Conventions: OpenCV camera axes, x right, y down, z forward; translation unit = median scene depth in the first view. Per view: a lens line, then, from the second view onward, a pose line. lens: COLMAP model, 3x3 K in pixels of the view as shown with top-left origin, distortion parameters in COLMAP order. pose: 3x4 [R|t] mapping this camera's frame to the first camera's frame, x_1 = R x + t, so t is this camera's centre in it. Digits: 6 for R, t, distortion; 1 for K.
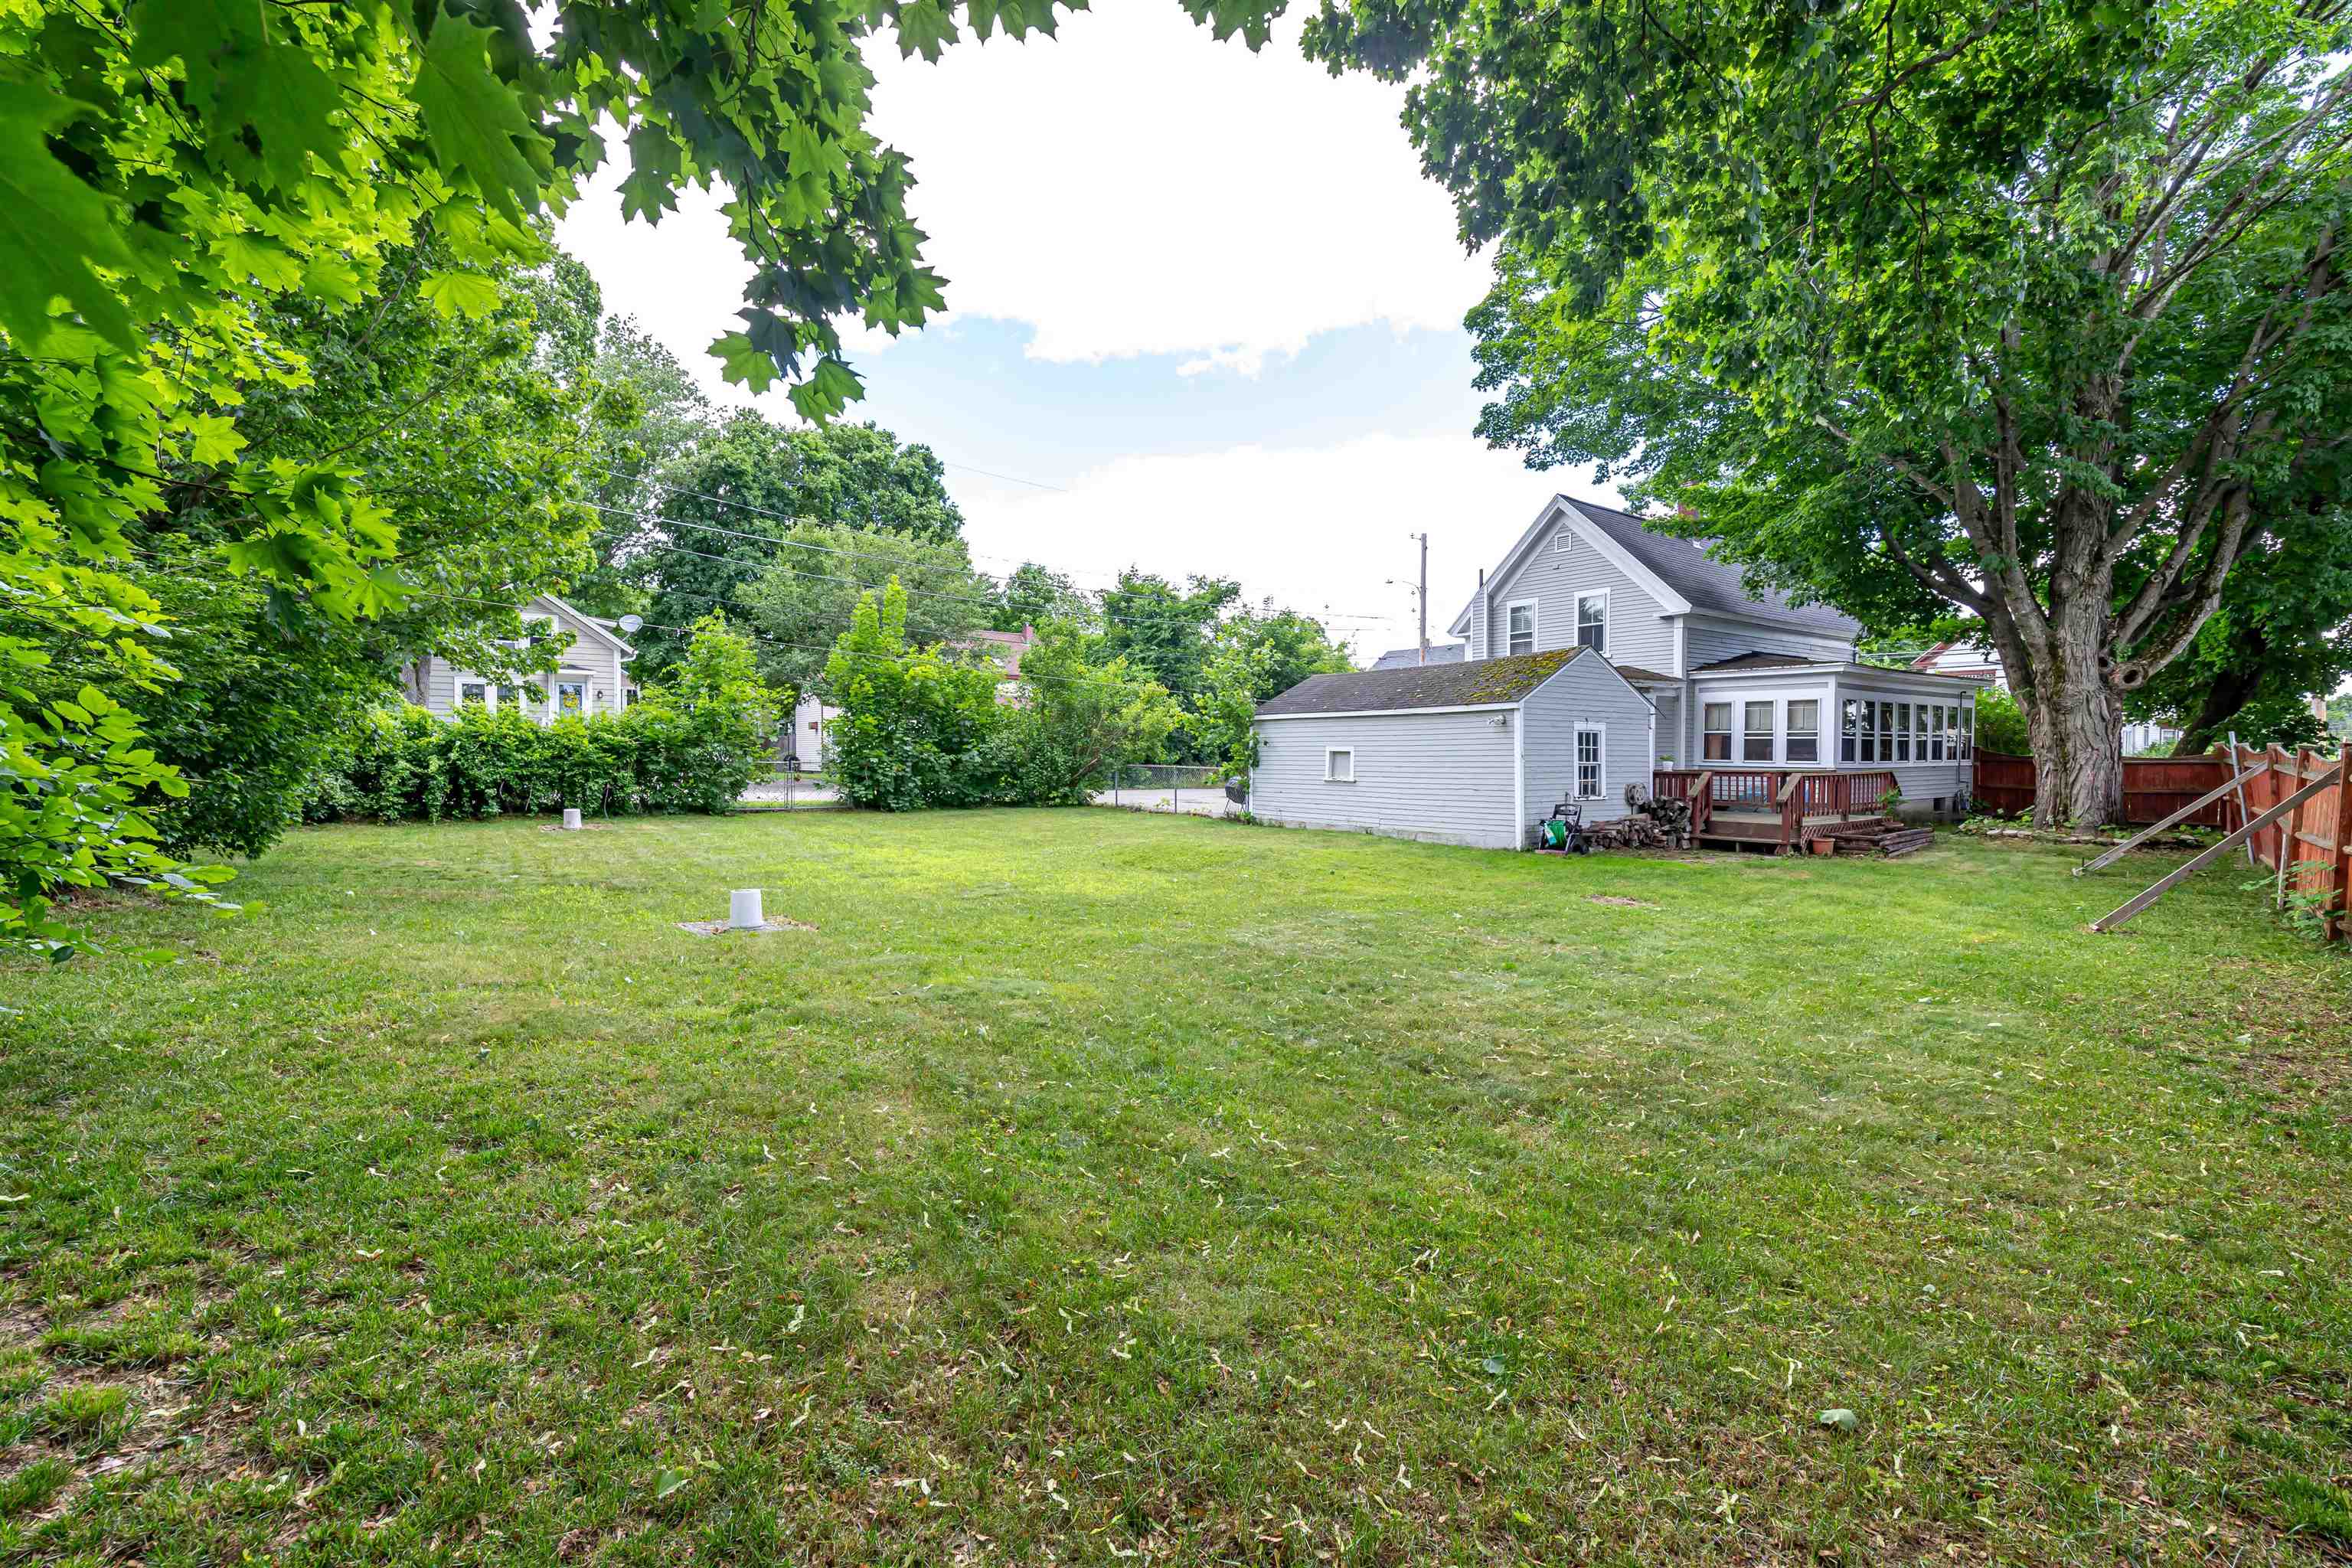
lens RADIAL K [[1015.7, 0, 1154.0], [0, 1015.7, 772.0], [0, 0, 1]] dist [-0.003343, 0.002143]
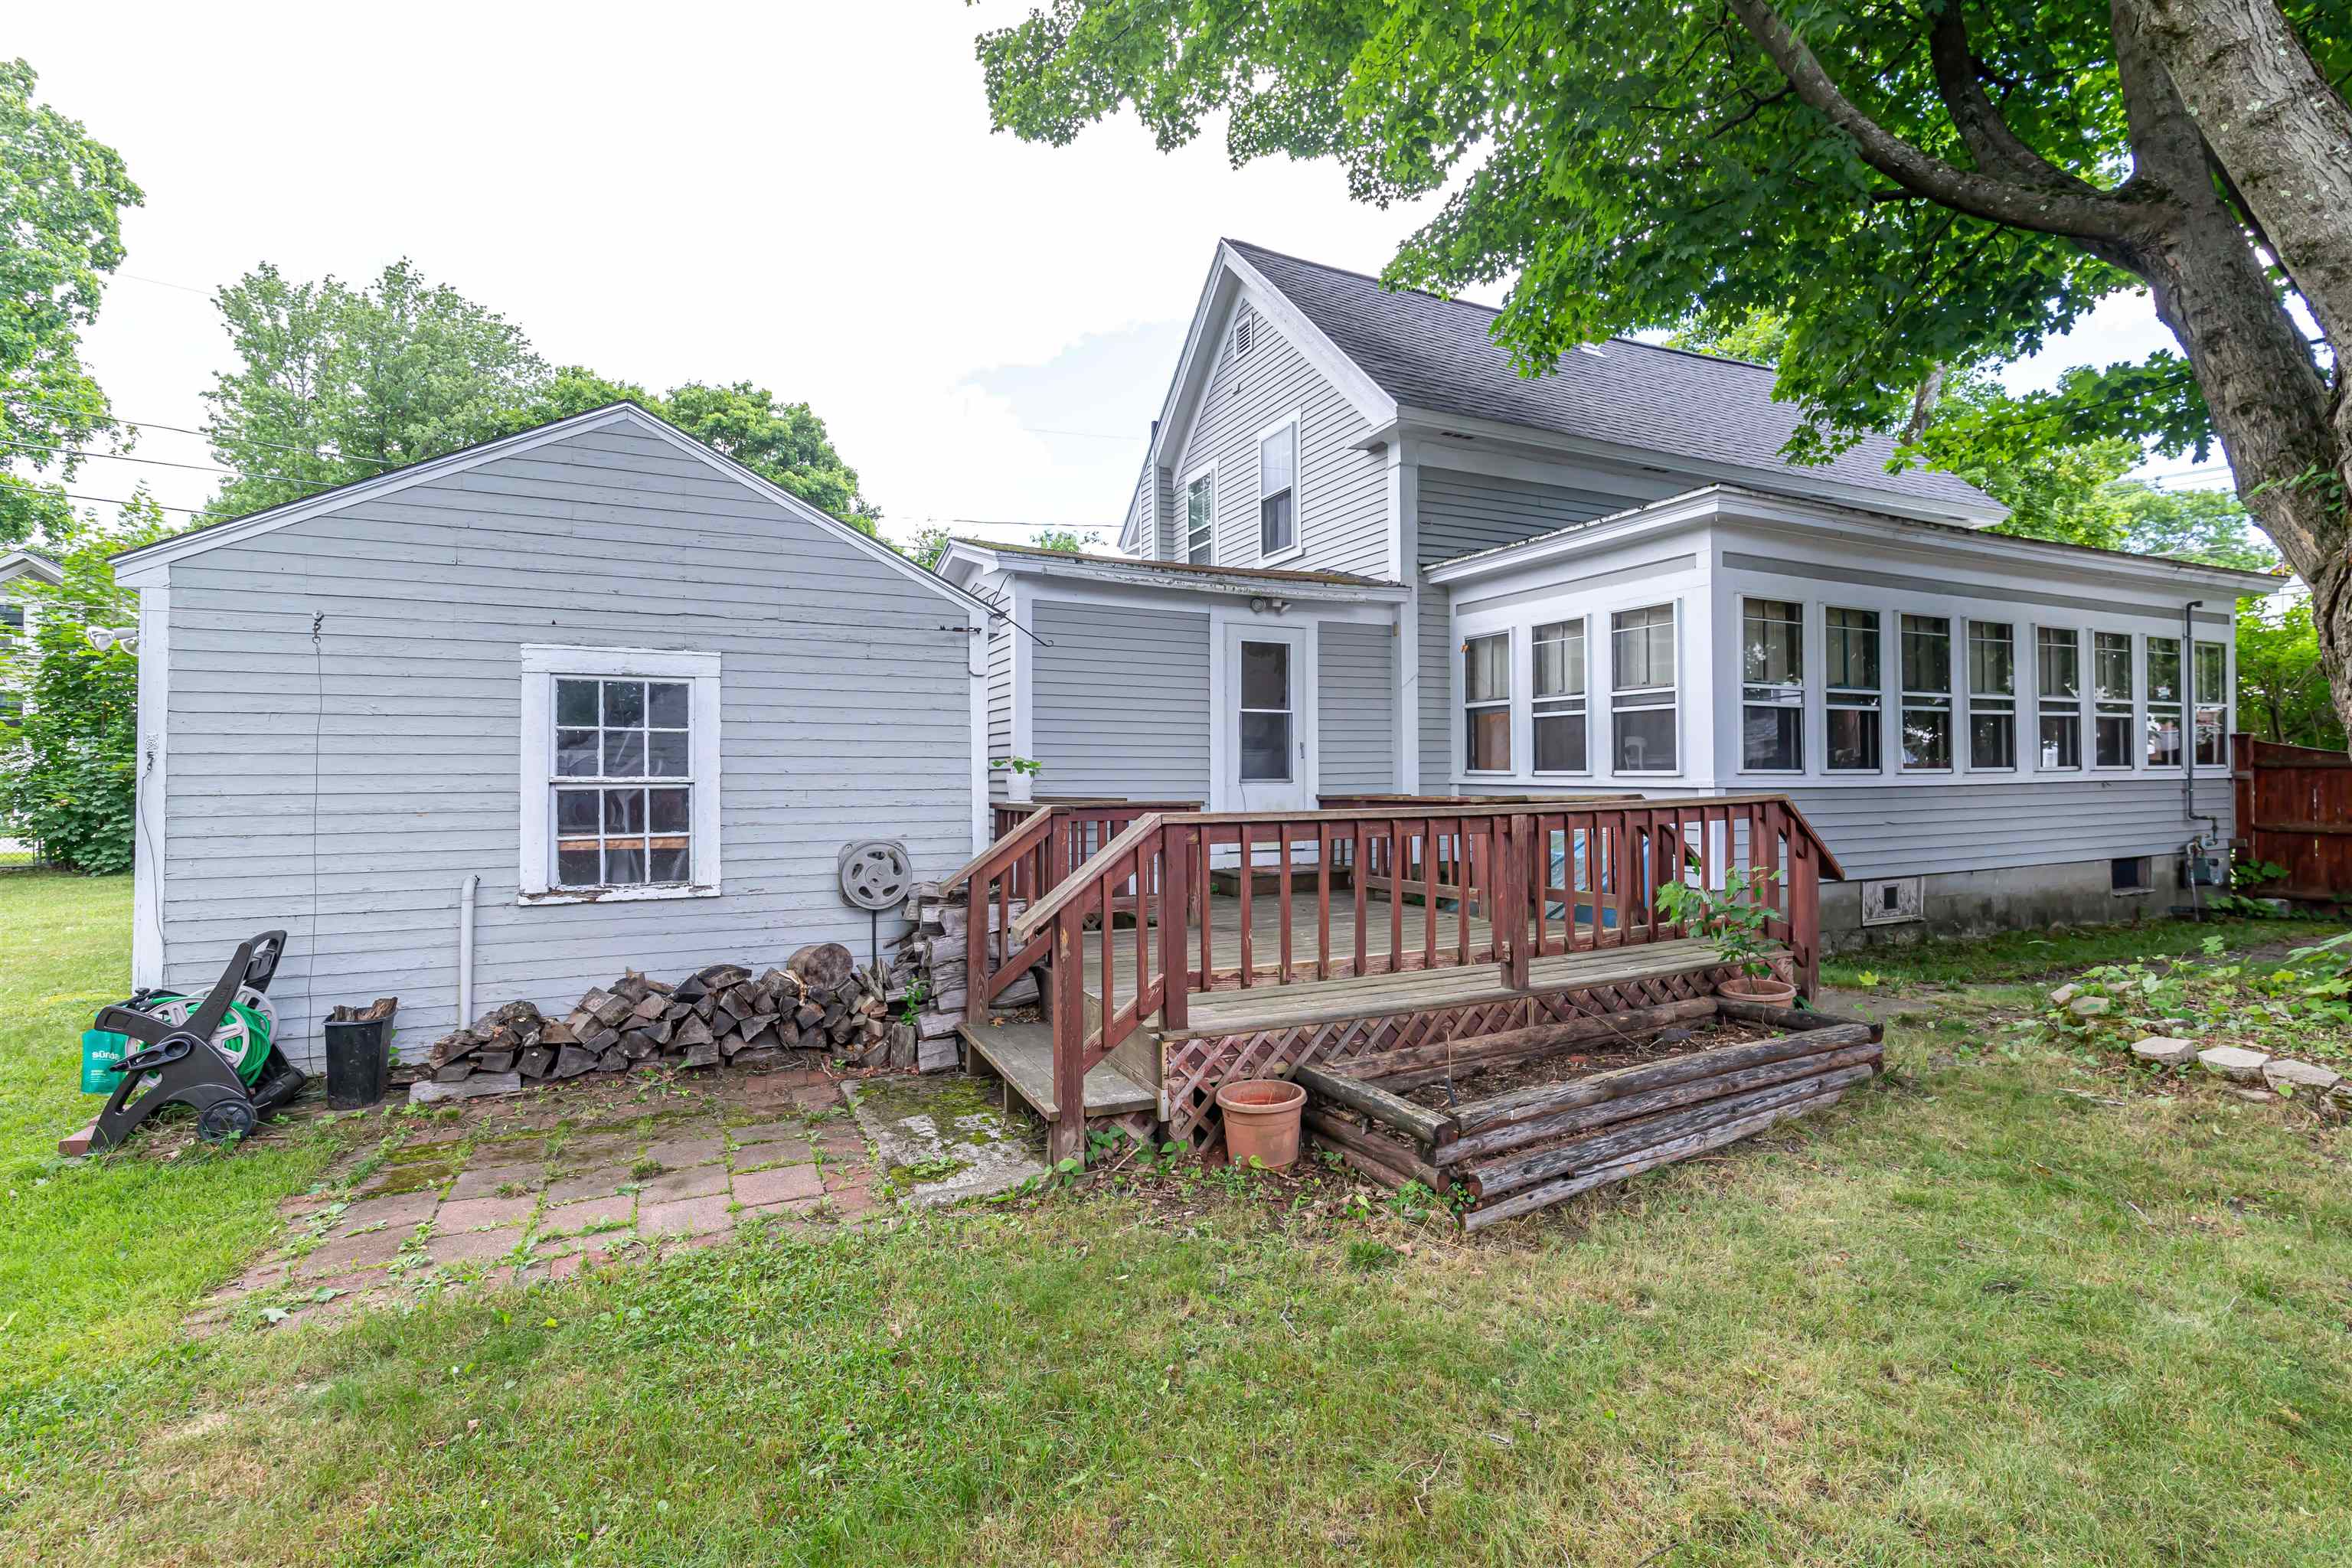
lens RADIAL K [[1015.7, 0, 1139.3], [0, 1015.7, 773.6], [0, 0, 1]] dist [-0.003343, 0.002143]
pose [[0.980972, -0.006686, -0.194036, 0.497510], [0.003373, 0.999843, -0.017403, -0.003209], [0.194122, 0.016417, 0.980840, 0.558824]]
